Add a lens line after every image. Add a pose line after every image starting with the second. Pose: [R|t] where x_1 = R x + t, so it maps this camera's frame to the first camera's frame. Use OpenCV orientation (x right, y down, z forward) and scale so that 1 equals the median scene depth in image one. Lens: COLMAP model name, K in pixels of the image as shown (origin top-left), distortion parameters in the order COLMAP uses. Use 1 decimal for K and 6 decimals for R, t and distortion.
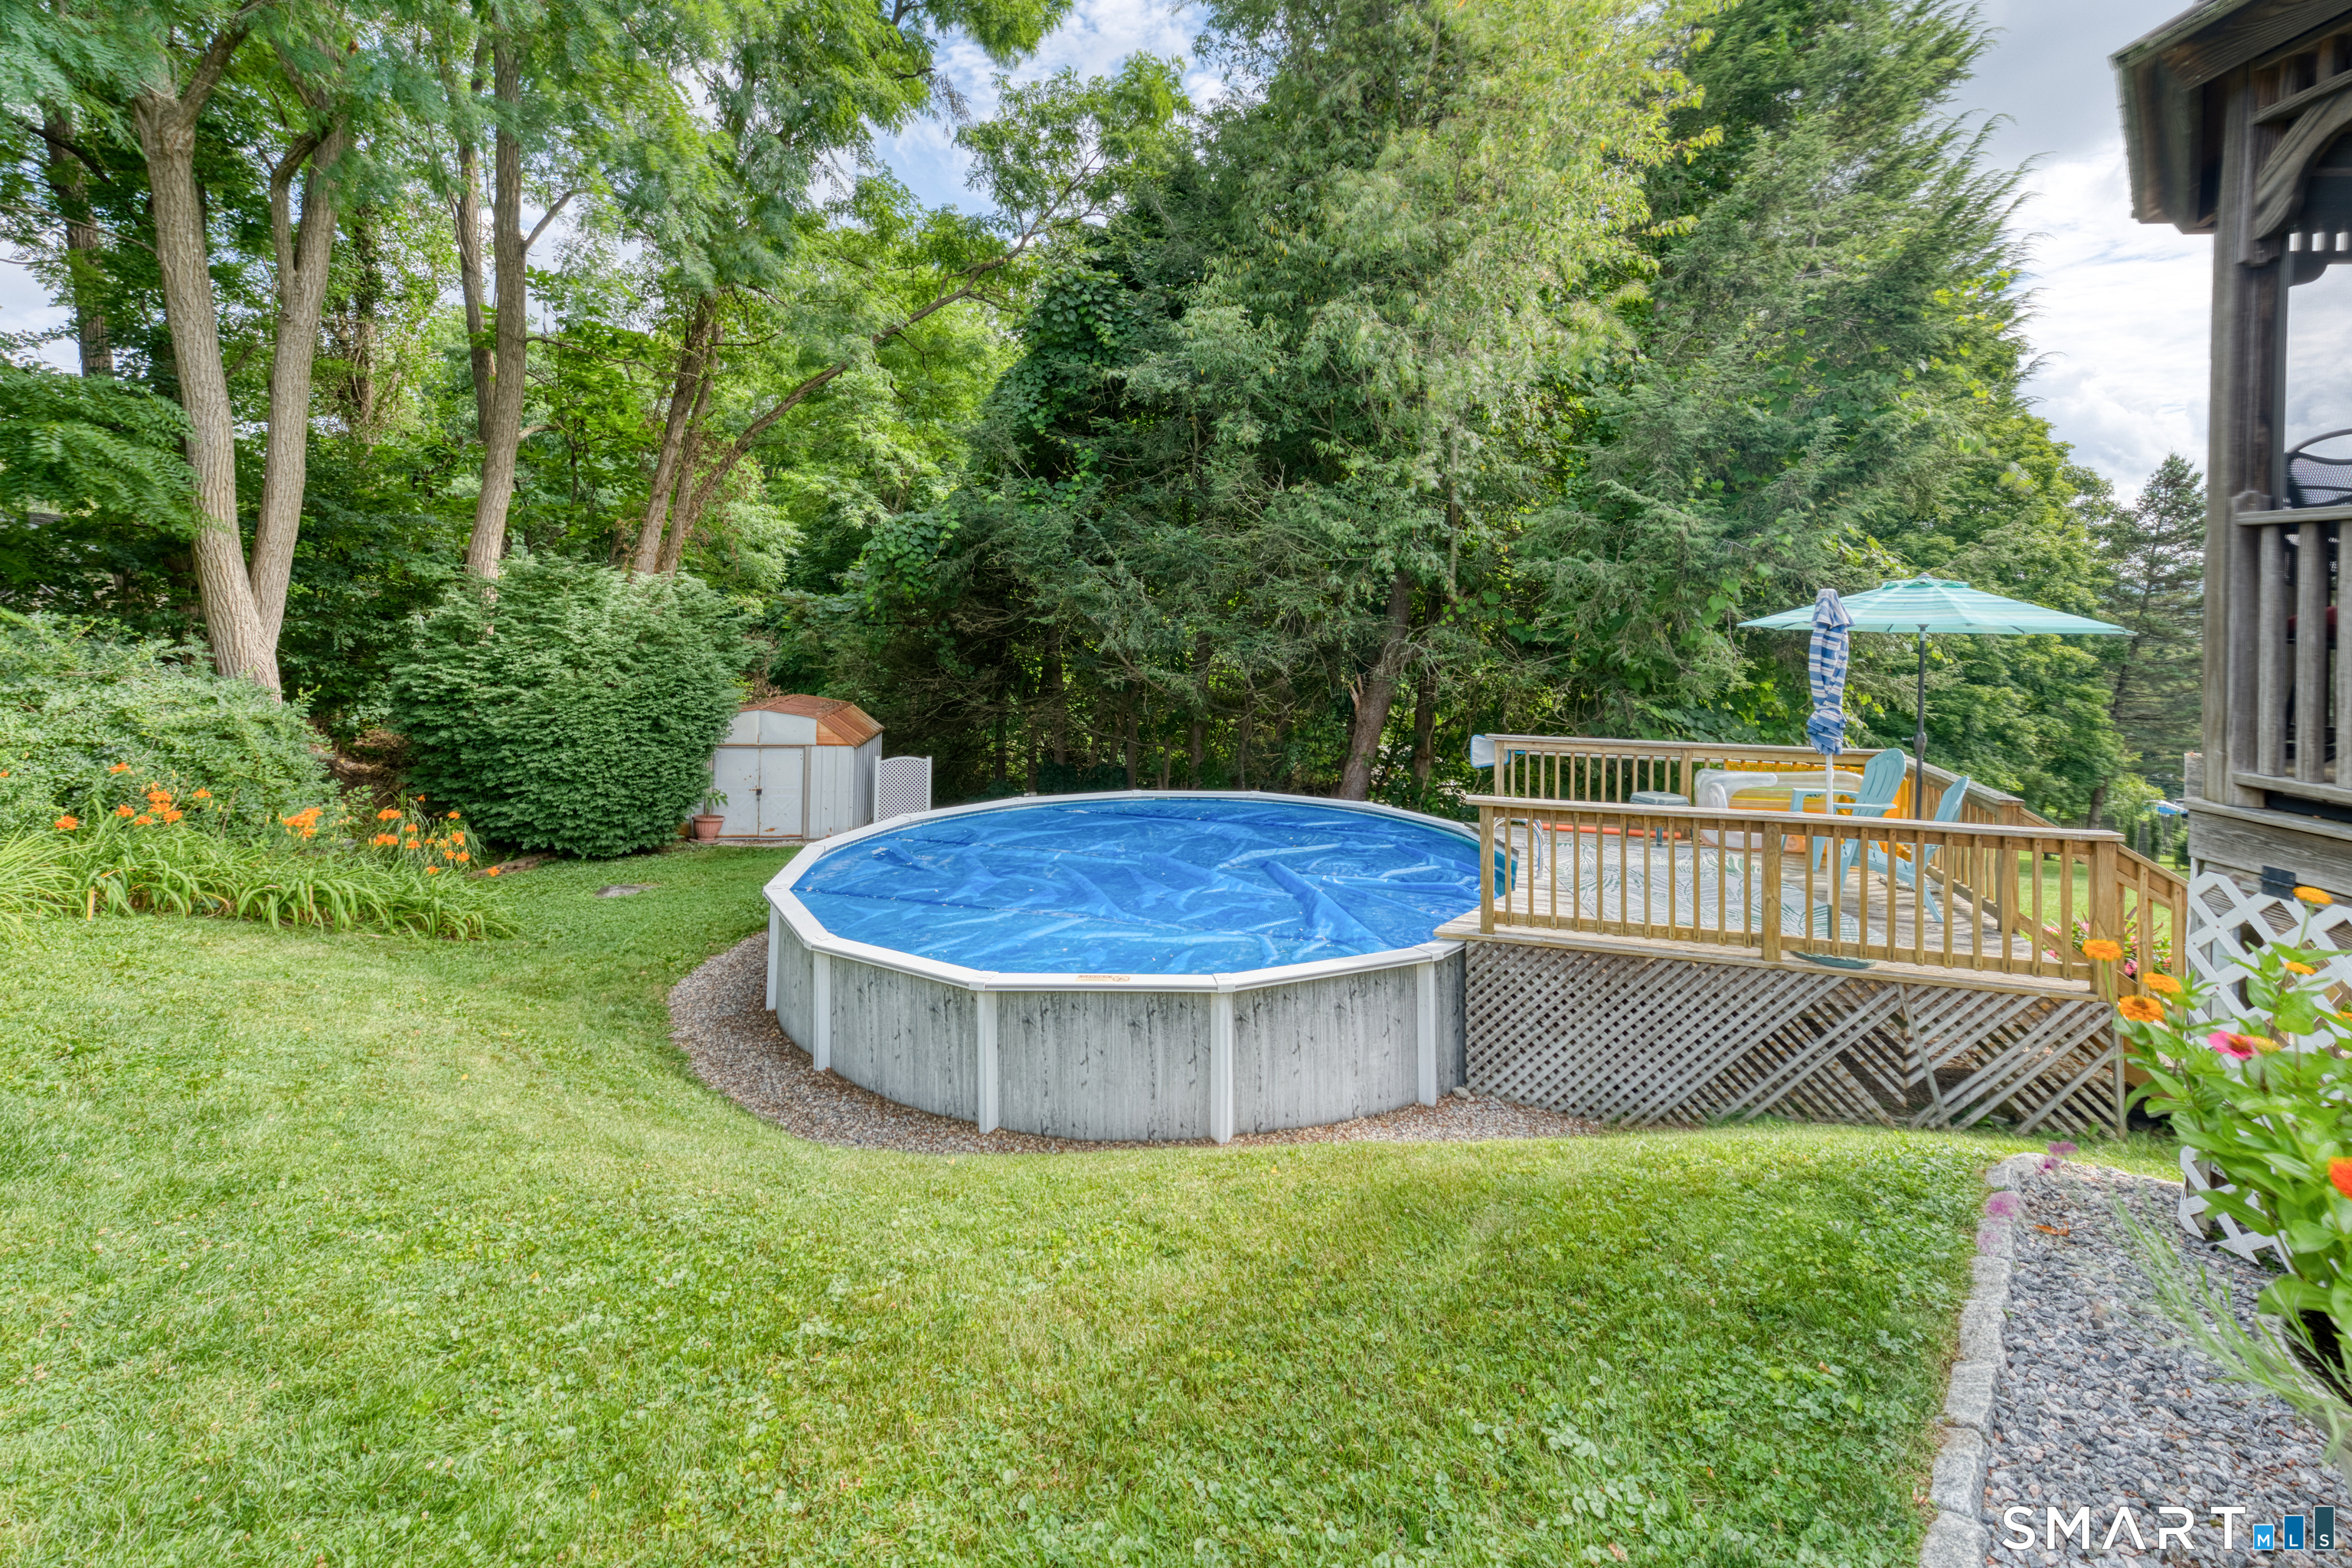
lens RADIAL K [[989.2, 0, 1202.2], [0, 989.2, 637.9], [0, 0, 1]] dist [0.033585, -0.000007]
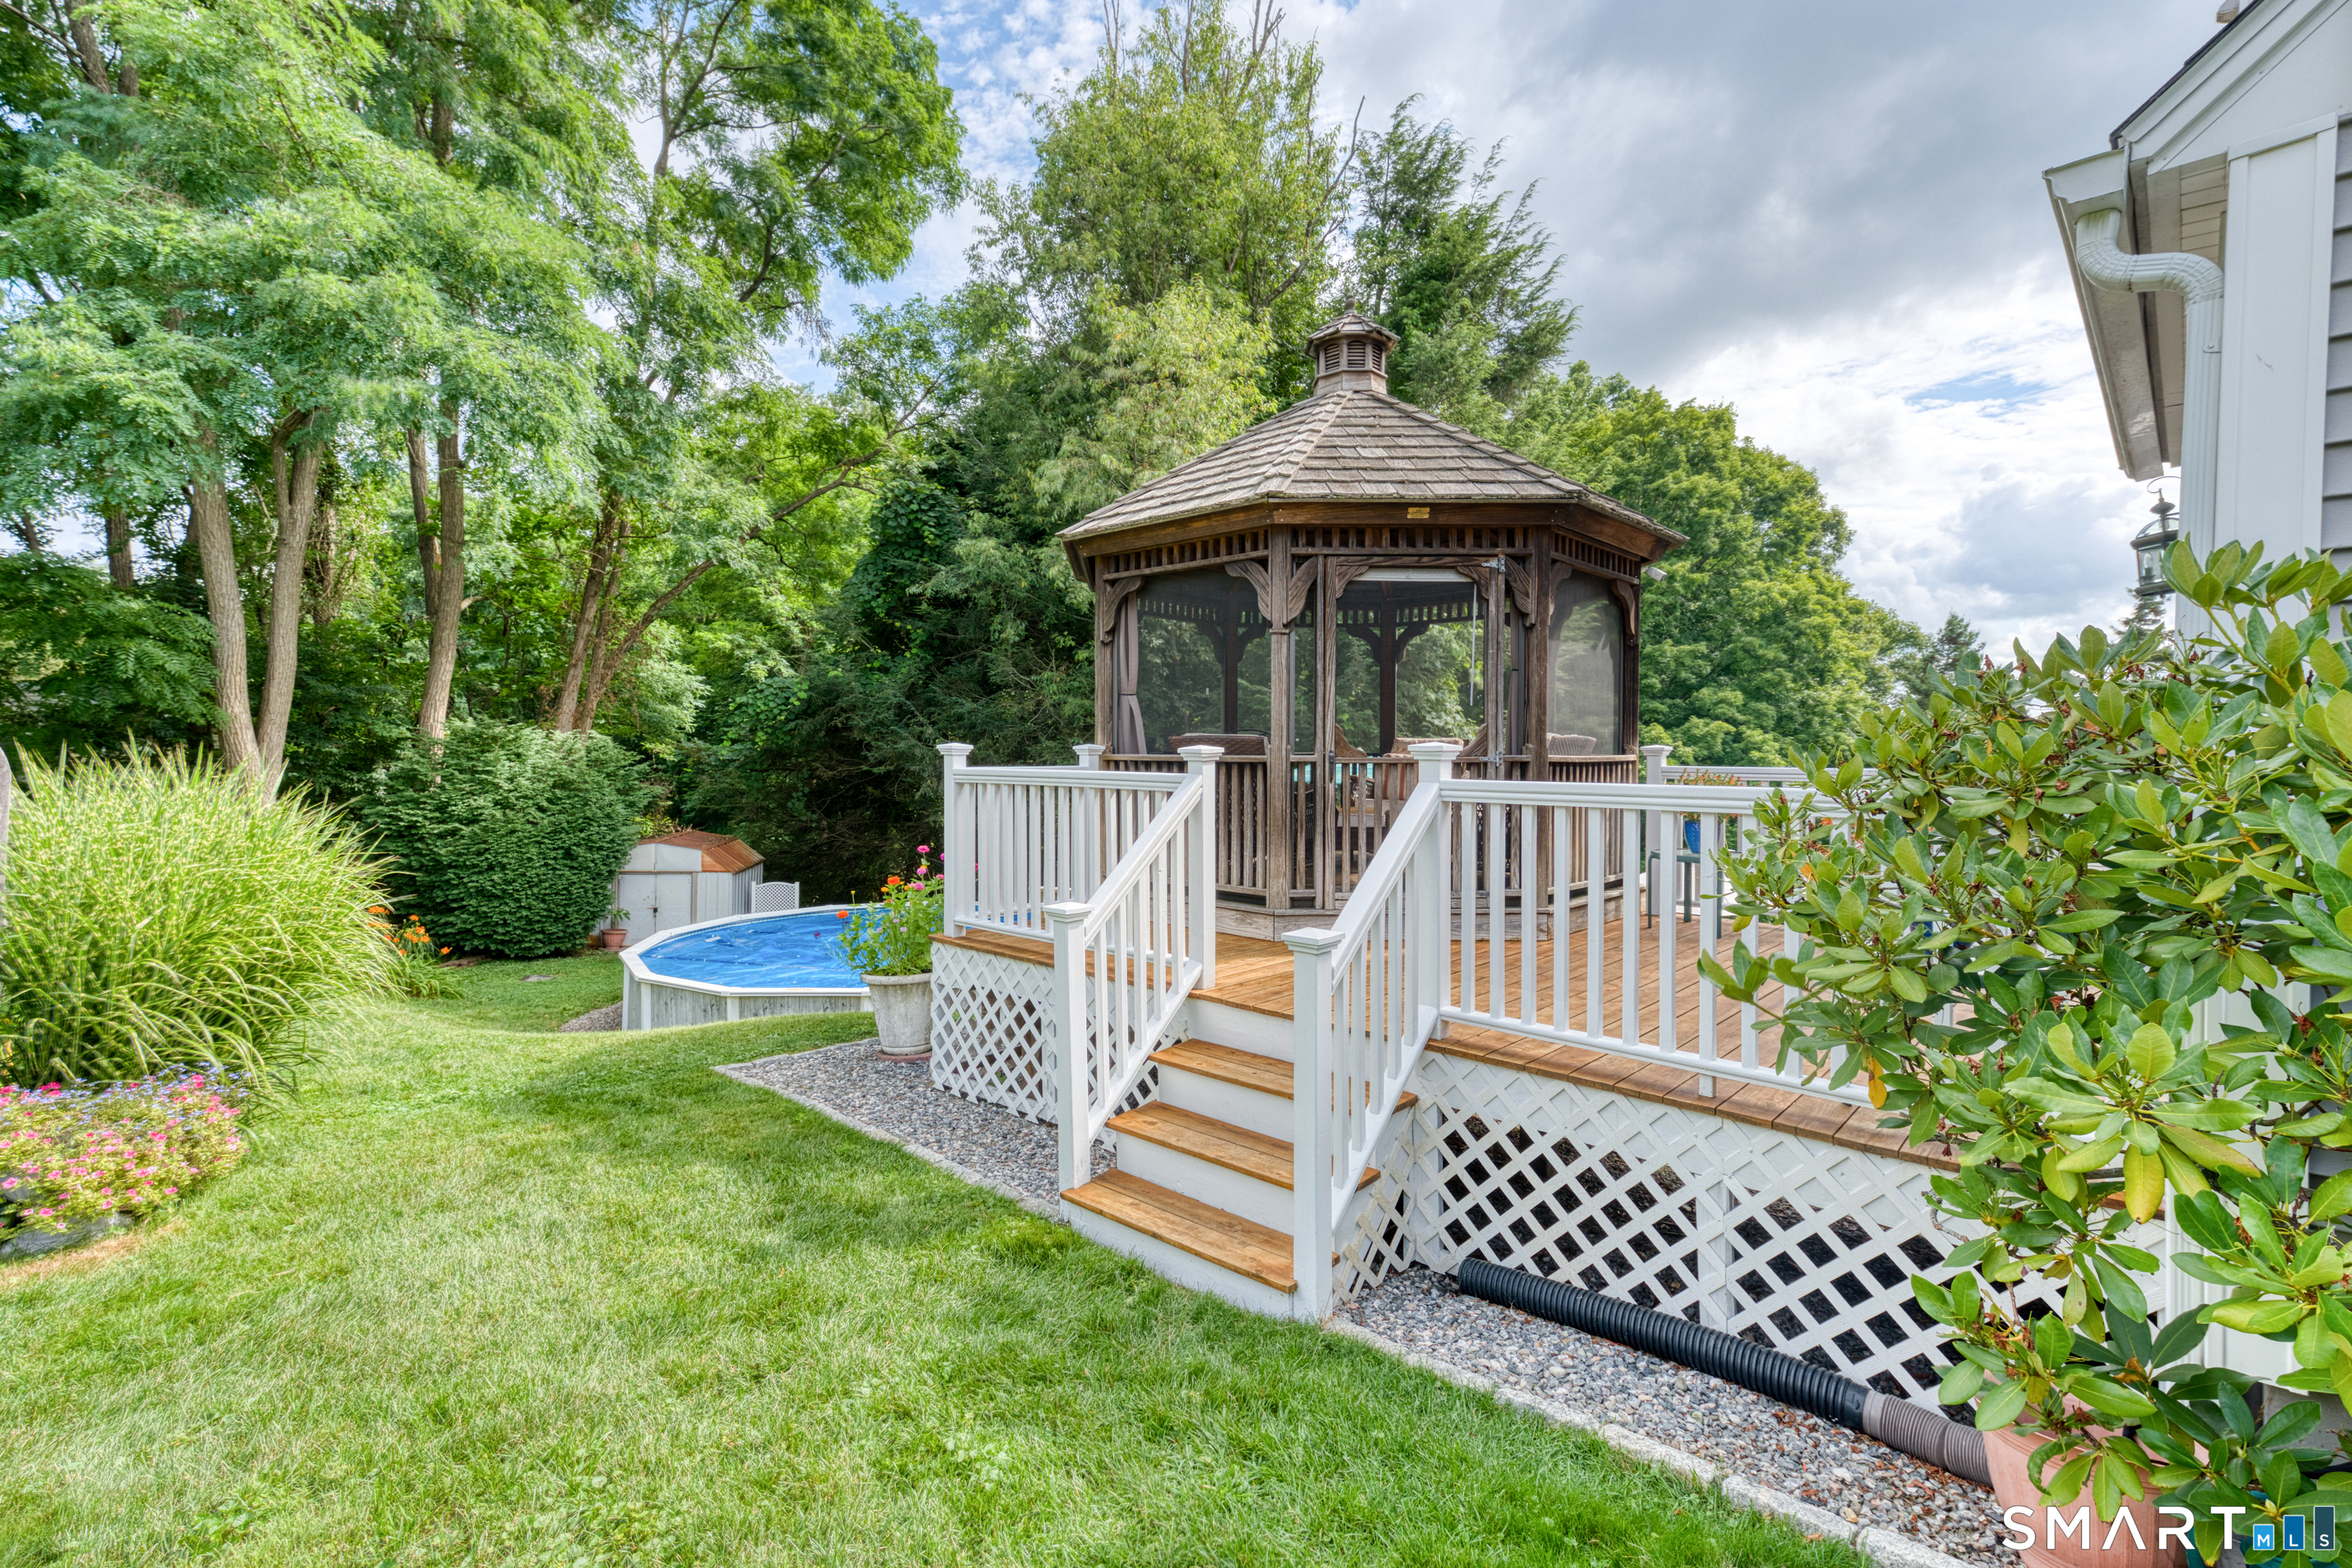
lens RADIAL K [[1052.6, 0, 1156.5], [0, 1052.6, 784.7], [0, 0, 1]] dist [0.030505, -0.000006]
pose [[0.999829, -0.002758, -0.018261, 0.223075], [0.002933, 0.999950, 0.009551, -0.011087], [0.018233, -0.009603, 0.999788, -0.329653]]
